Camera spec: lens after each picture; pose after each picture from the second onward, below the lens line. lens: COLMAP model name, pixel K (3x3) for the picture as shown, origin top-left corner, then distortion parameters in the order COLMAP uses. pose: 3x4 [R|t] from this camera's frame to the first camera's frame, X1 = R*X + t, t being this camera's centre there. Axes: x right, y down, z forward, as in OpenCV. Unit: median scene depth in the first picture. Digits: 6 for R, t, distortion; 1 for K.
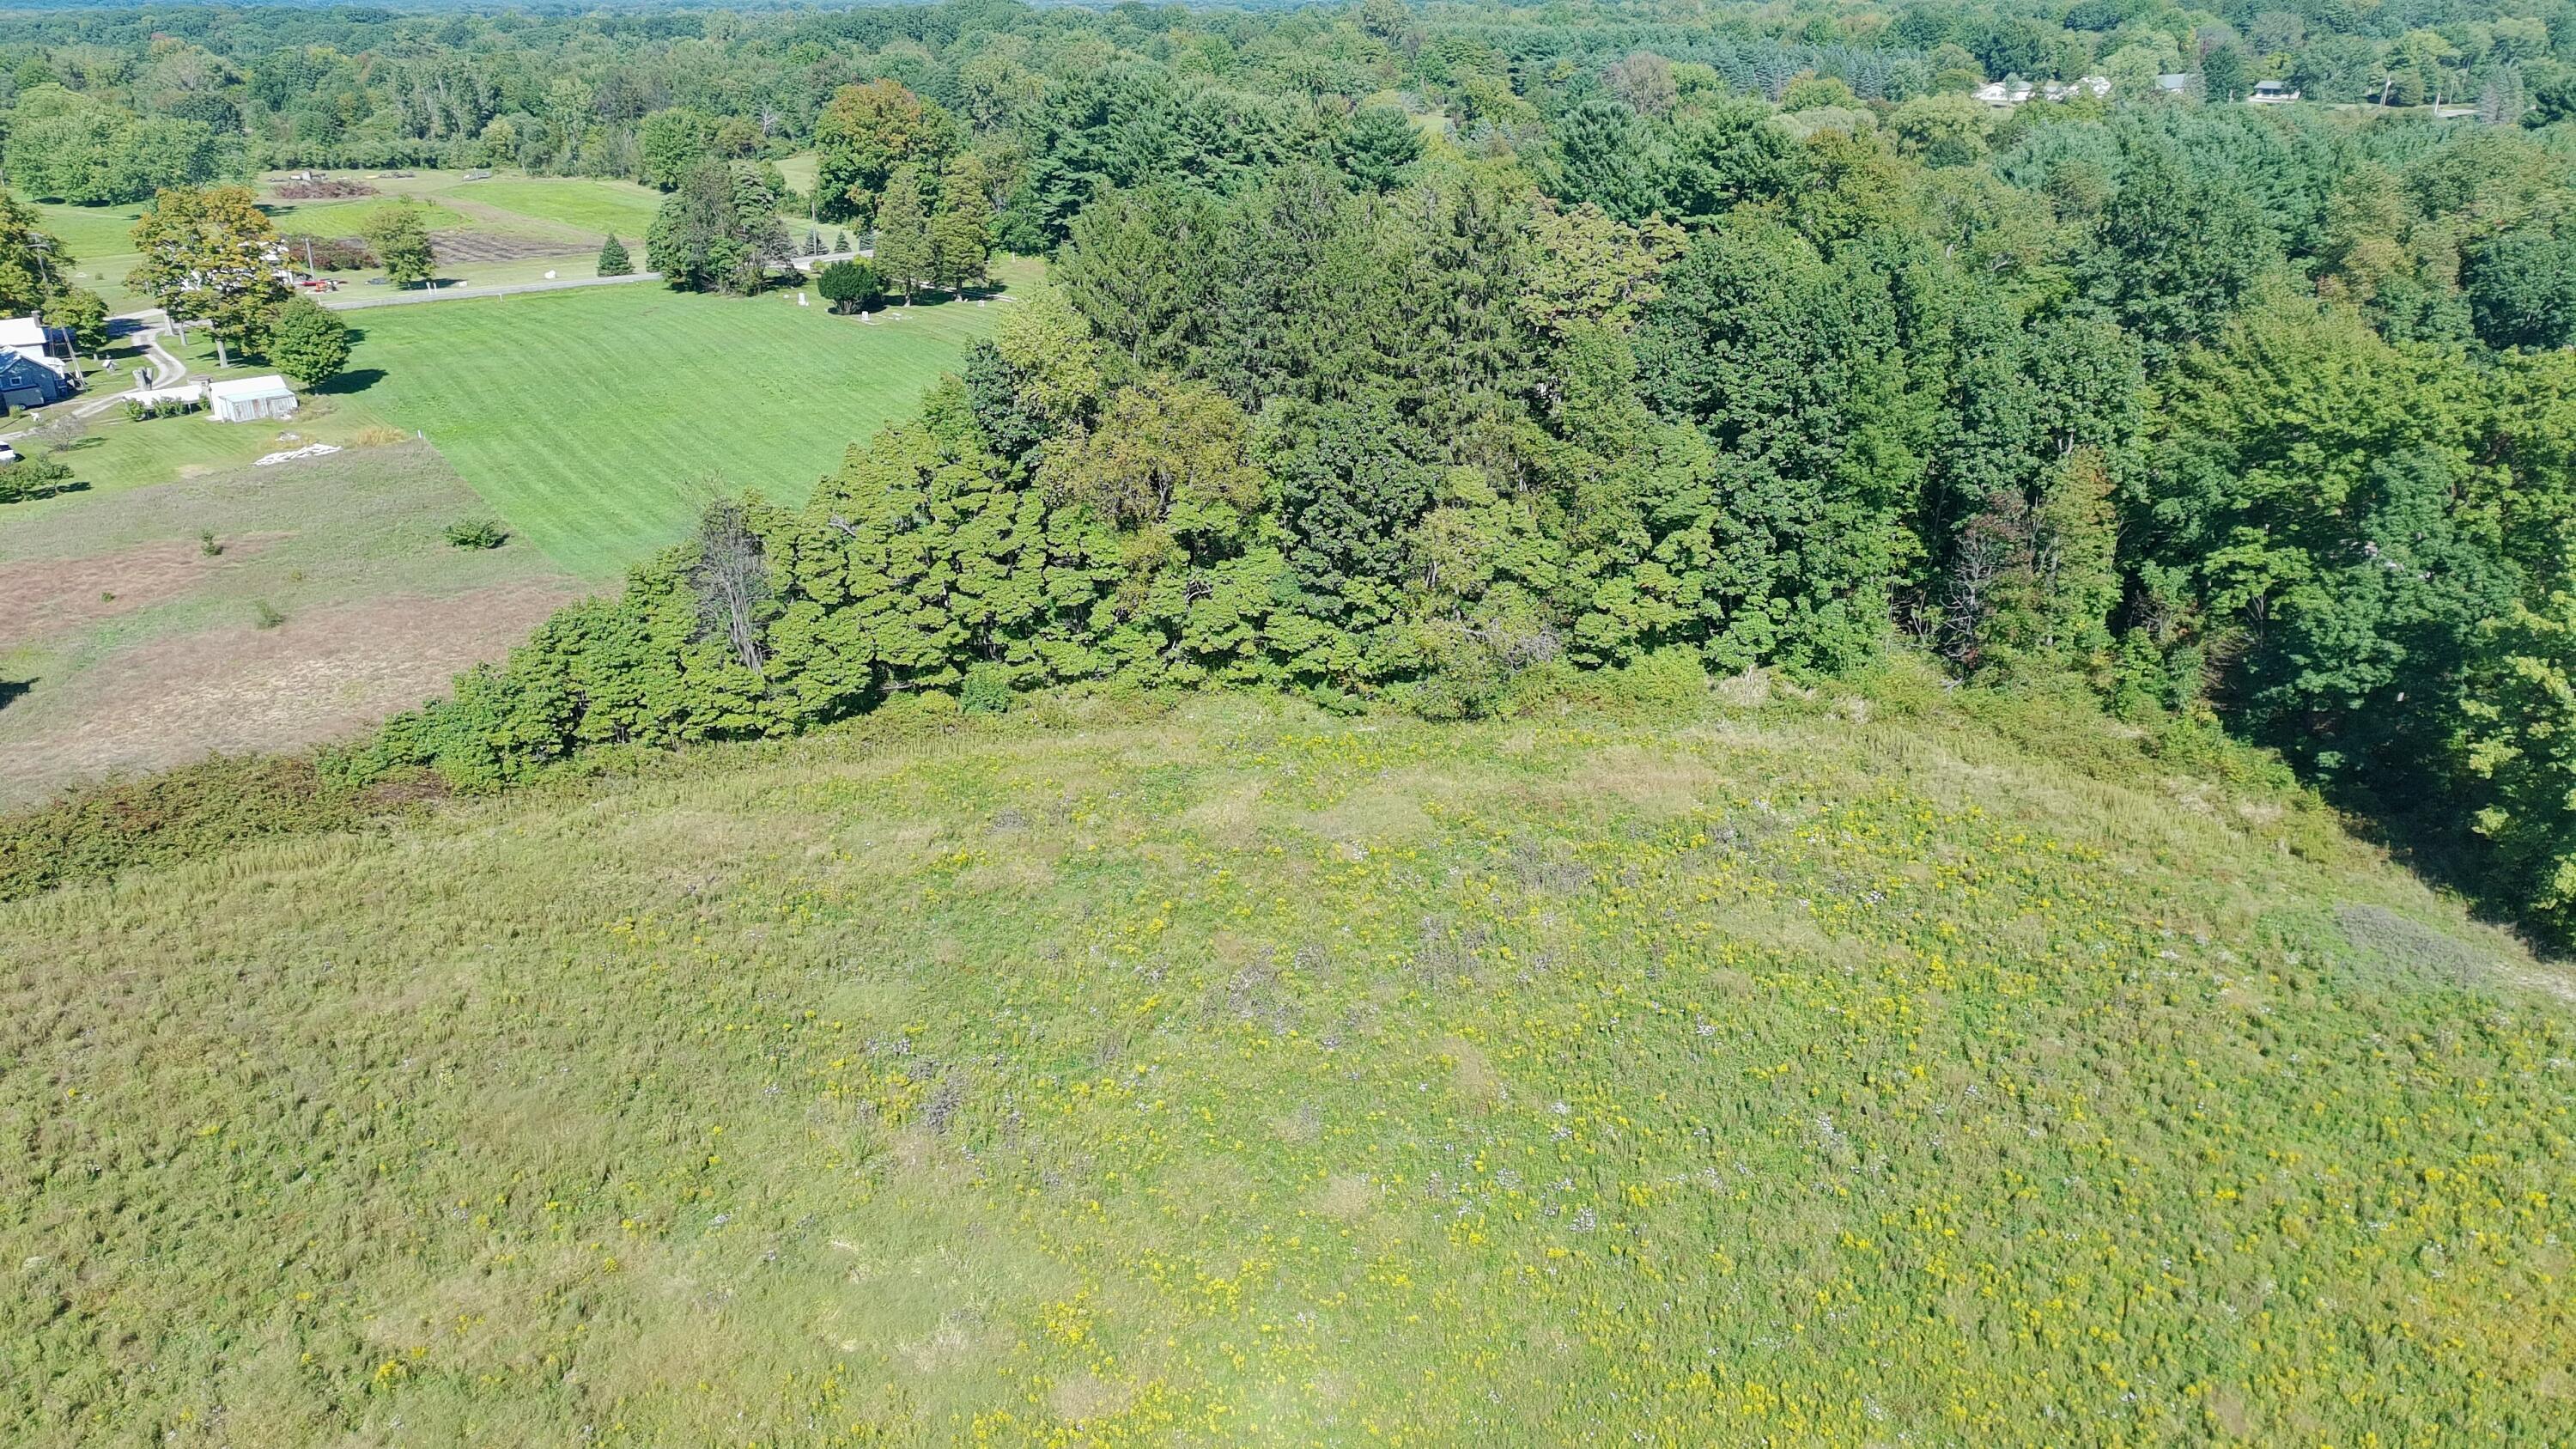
lens RADIAL K [[1859.0, 0, 1328.4], [0, 1859.0, 716.8], [0, 0, 1]] dist [0.003751, -0.003562]
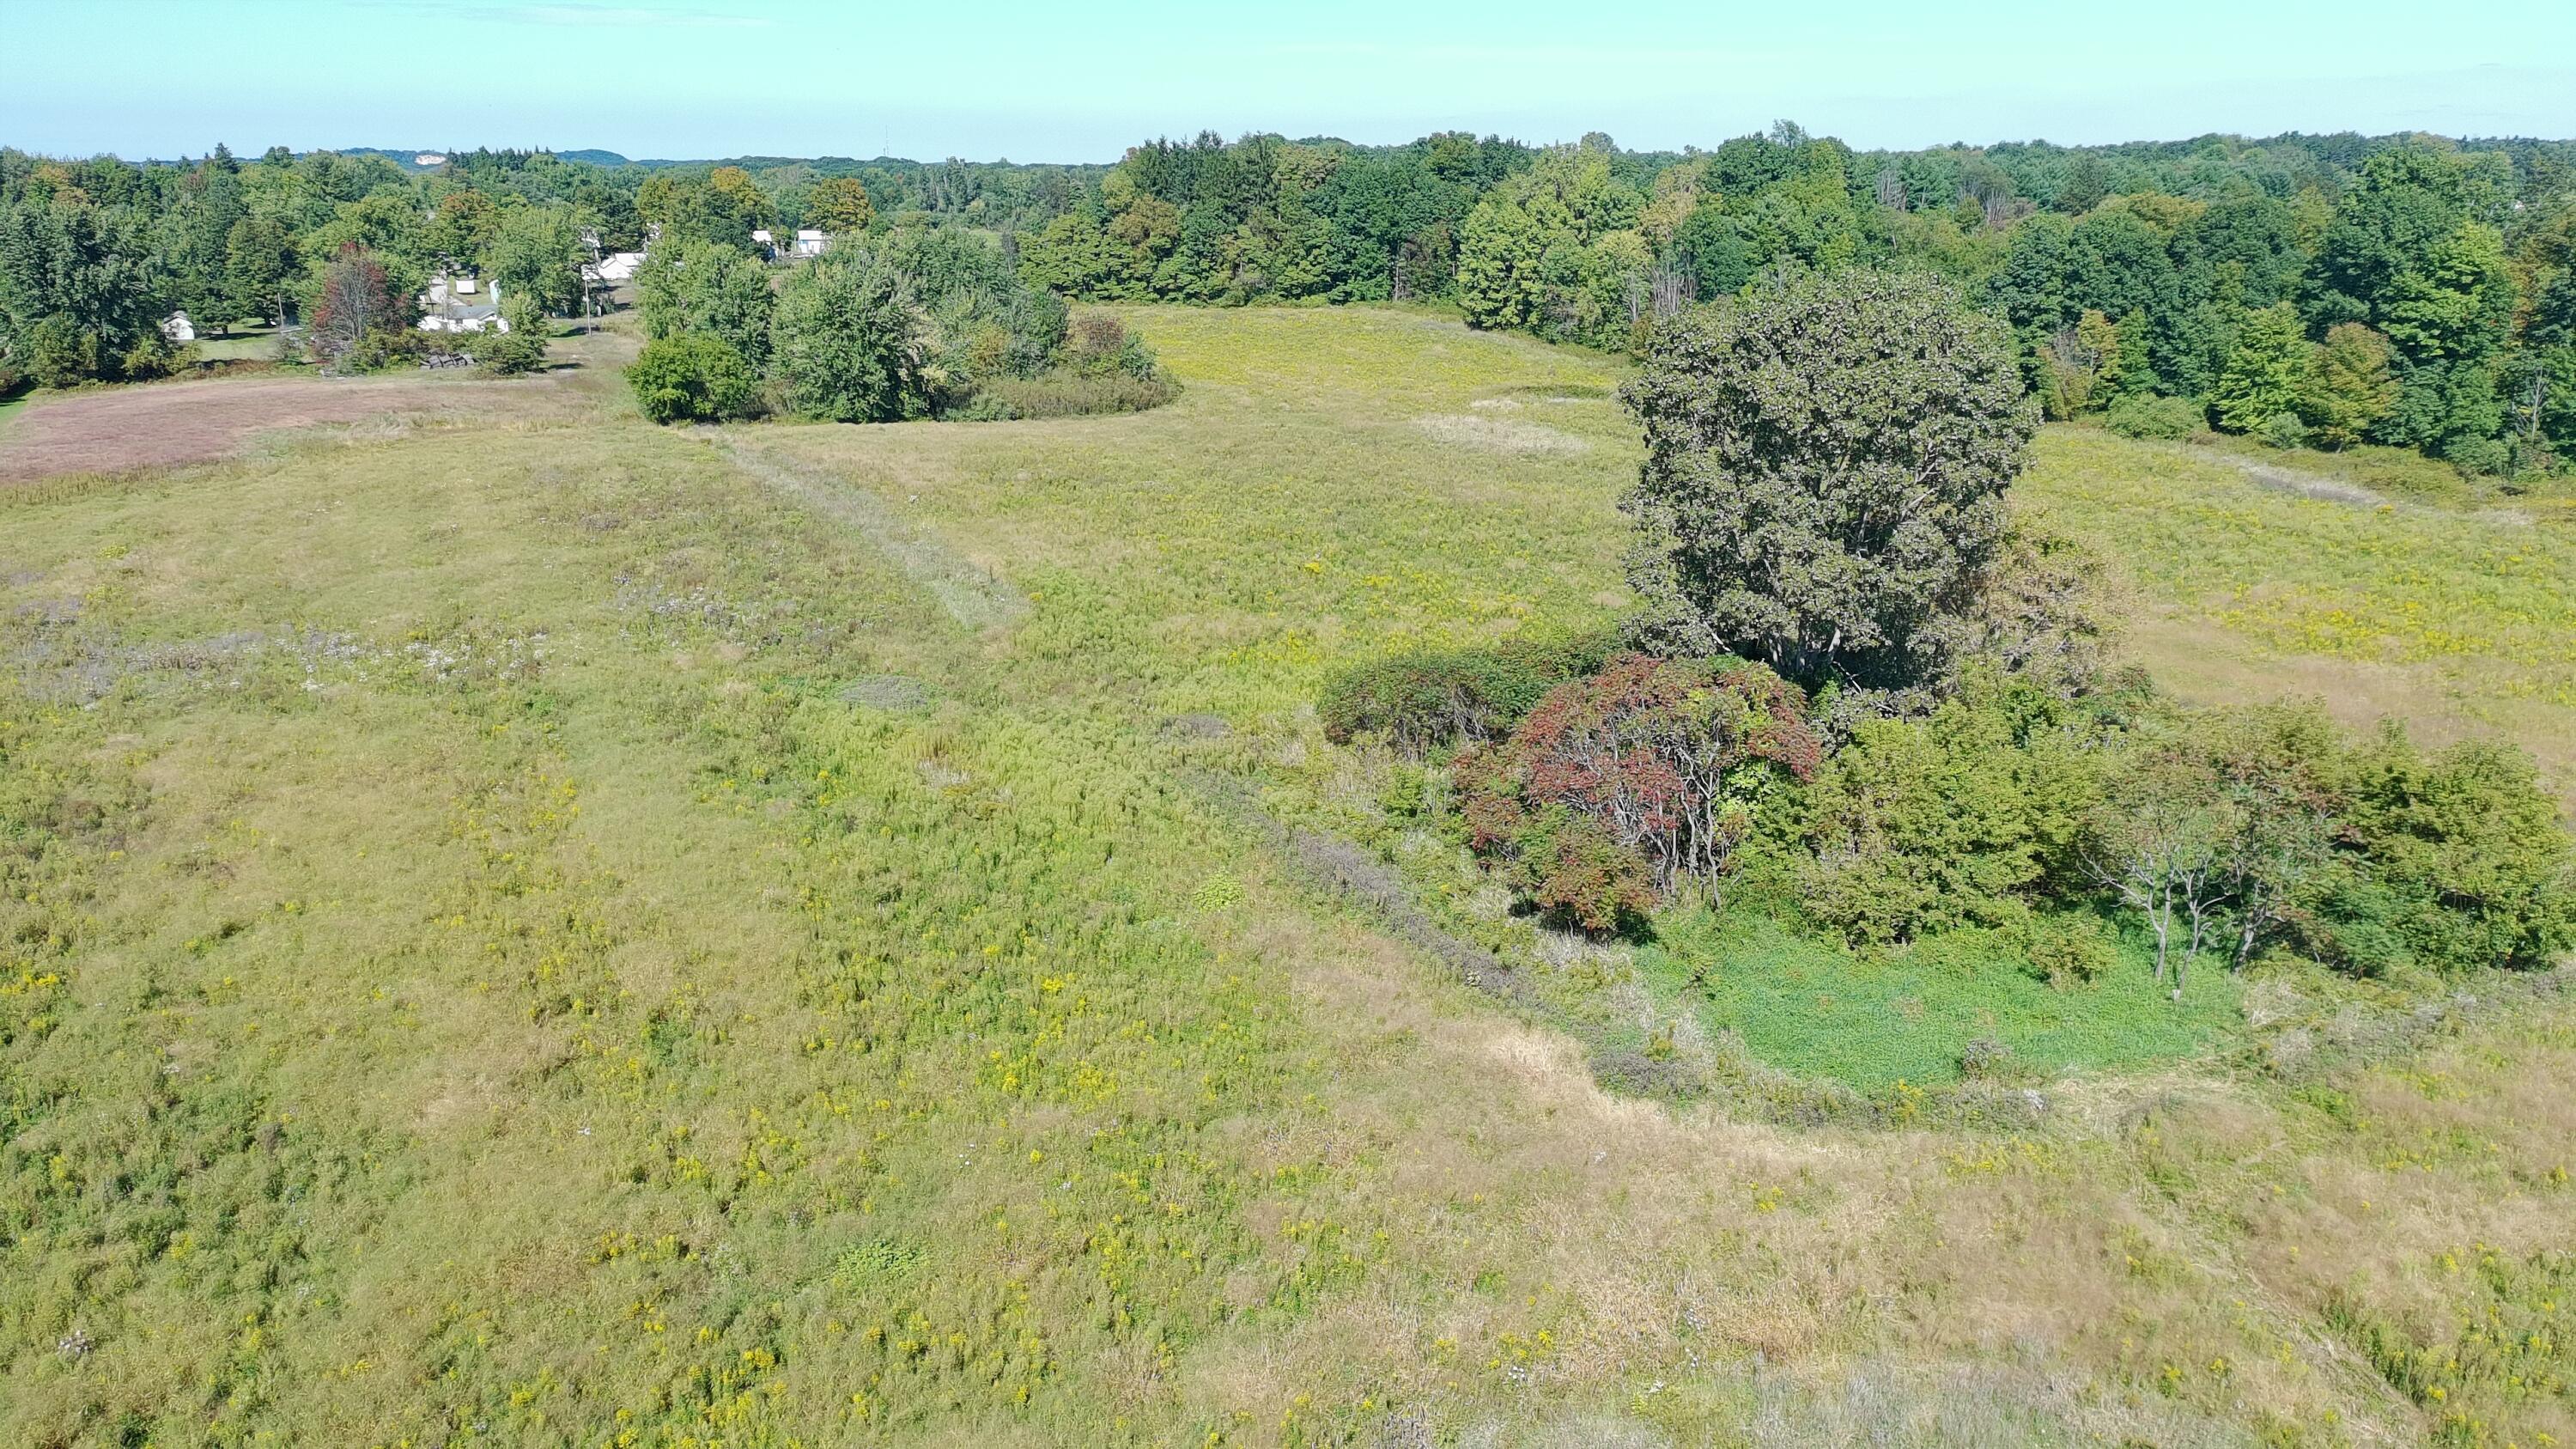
lens RADIAL K [[1859.0, 0, 1328.4], [0, 1859.0, 716.8], [0, 0, 1]] dist [0.003751, -0.003562]
pose [[0.973594, 0.067078, -0.218207, 0.426160], [-0.085470, 0.993441, -0.075958, 0.404489], [0.211681, 0.092602, 0.972942, -0.846895]]
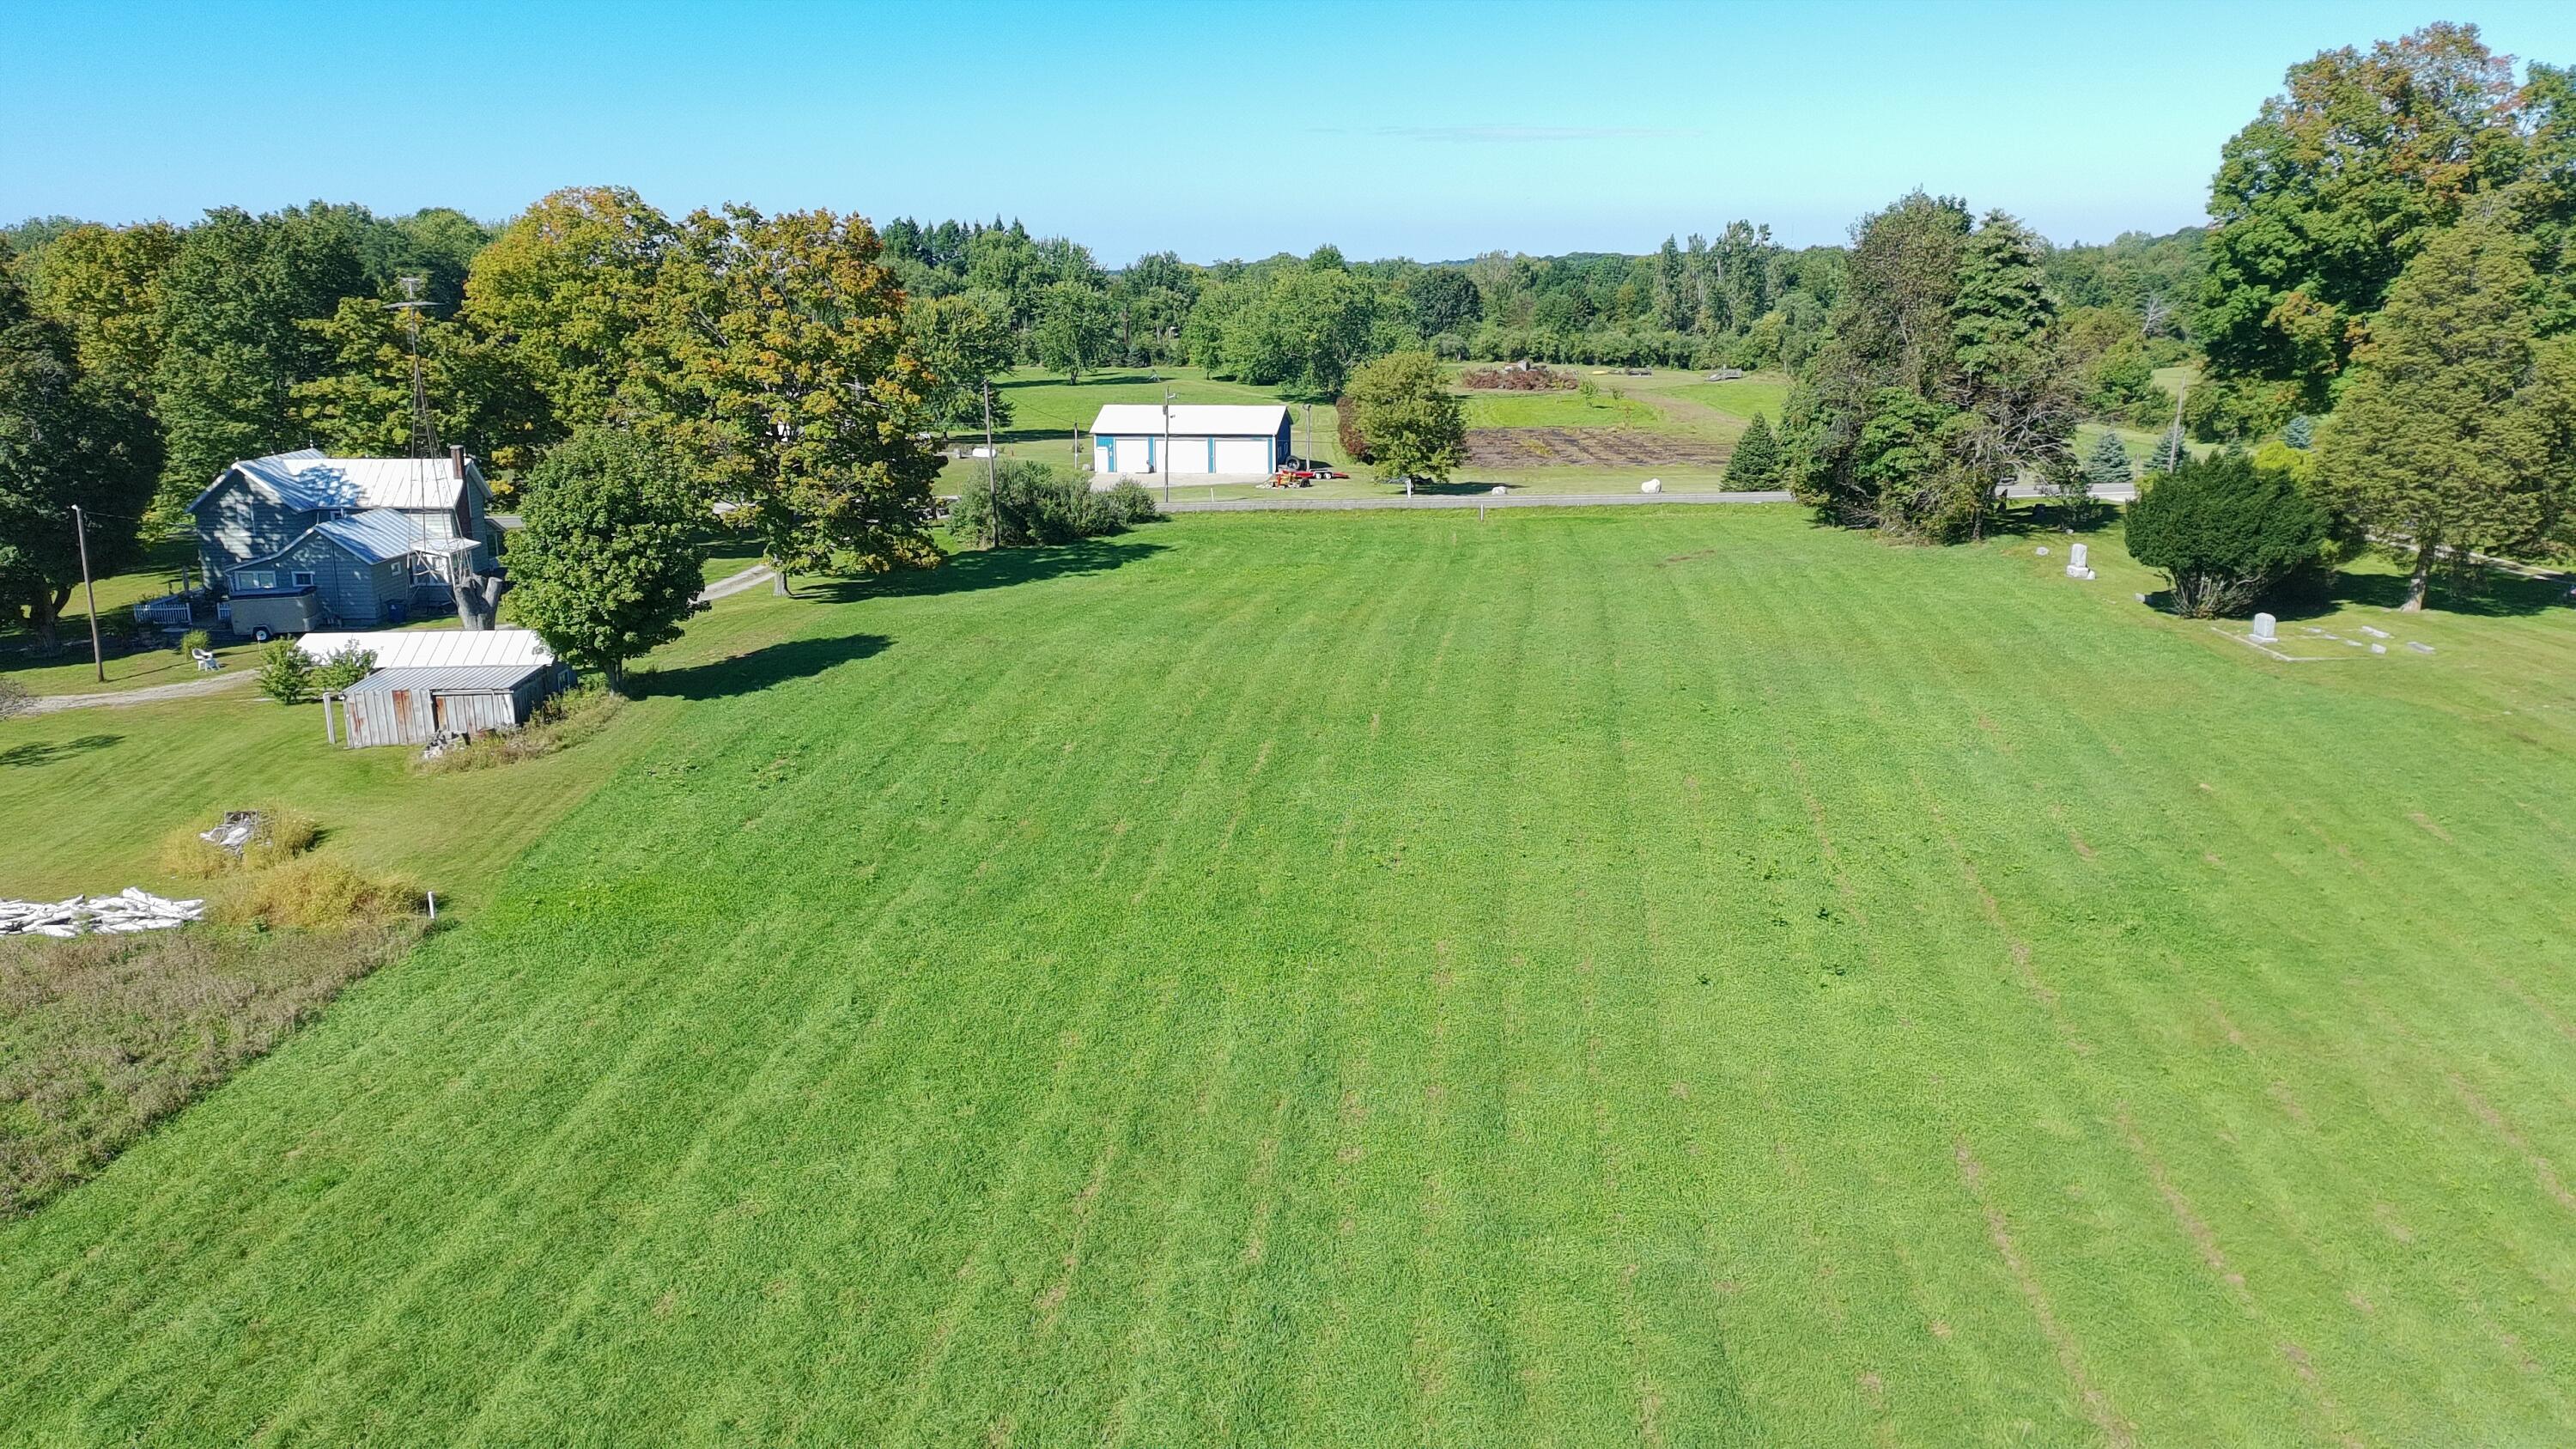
lens RADIAL K [[1859.0, 0, 1328.4], [0, 1859.0, 716.8], [0, 0, 1]] dist [0.003751, -0.003562]
pose [[0.761316, 0.139893, -0.633110, -0.158436], [-0.227855, 0.971891, -0.059245, -0.138078], [0.607026, 0.189362, 0.771791, 0.626968]]
